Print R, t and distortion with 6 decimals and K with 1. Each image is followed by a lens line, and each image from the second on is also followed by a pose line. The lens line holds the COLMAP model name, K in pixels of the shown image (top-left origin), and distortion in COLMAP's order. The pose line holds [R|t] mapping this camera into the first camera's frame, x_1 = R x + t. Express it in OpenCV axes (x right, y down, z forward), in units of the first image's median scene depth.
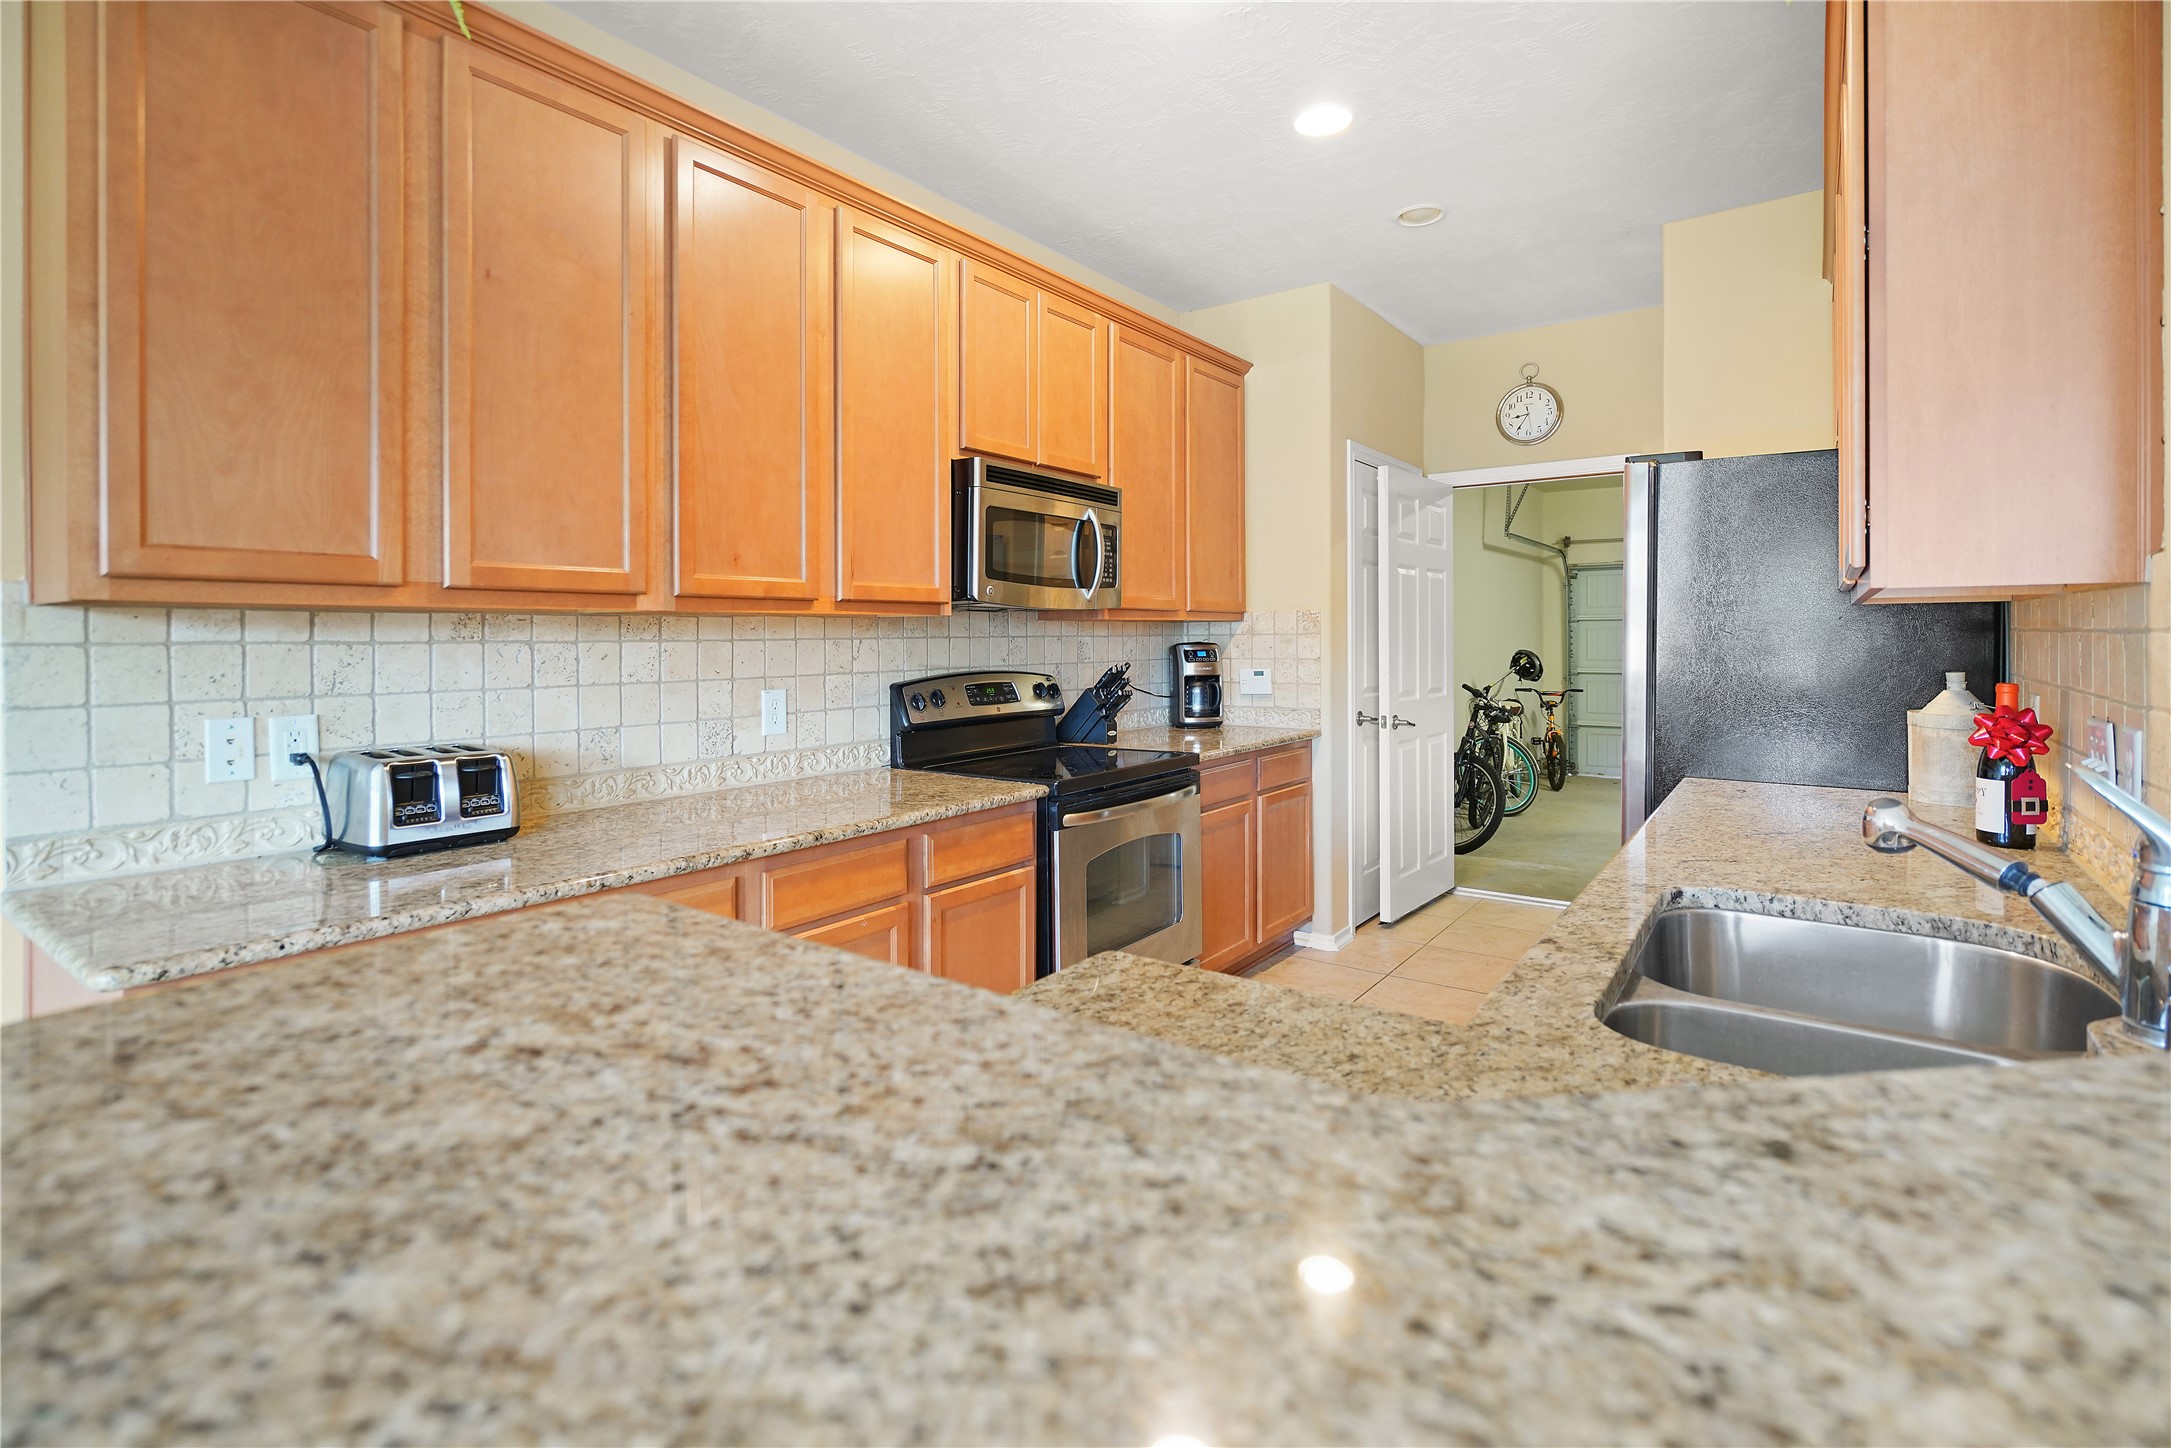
lens RADIAL K [[1013.5, 0, 1098.7], [0, 1013.5, 634.7], [0, 0, 1]] dist [-0.001971, 0.000768]
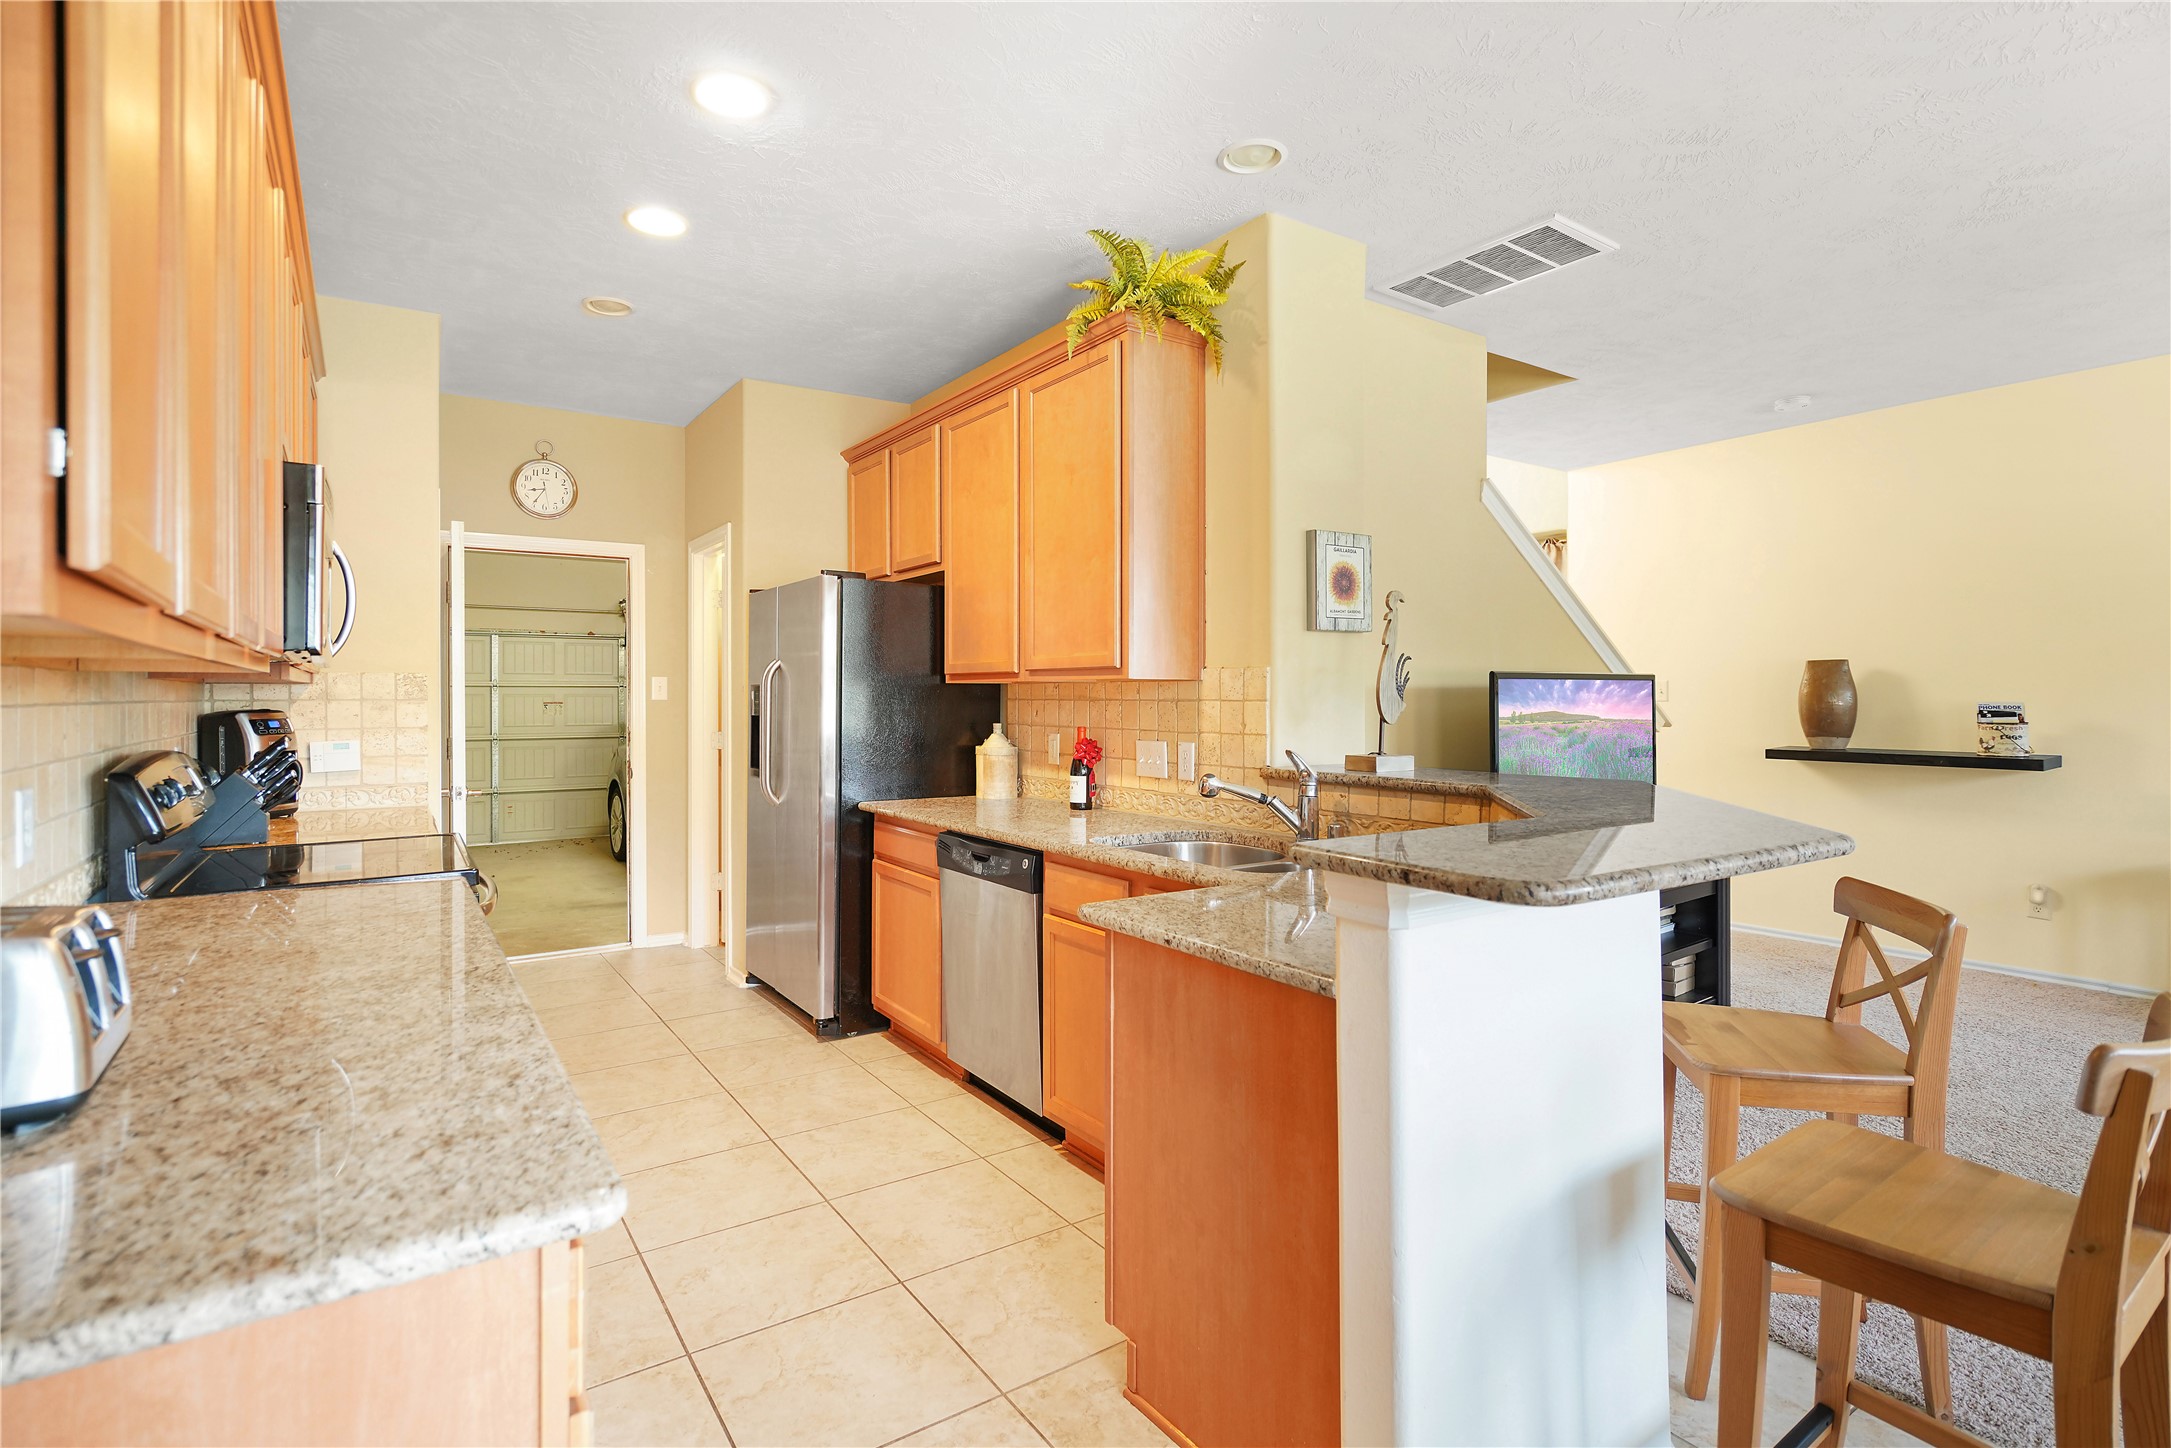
lens RADIAL K [[1051.7, 0, 1086.5], [0, 1051.7, 713.1], [0, 0, 1]] dist [0.000118, -0.000001]
pose [[0.344171, -0.002964, 0.938902, -0.453538], [-0.002176, 0.999990, 0.003955, 0.006025], [-0.938905, -0.003405, 0.344161, 0.128377]]
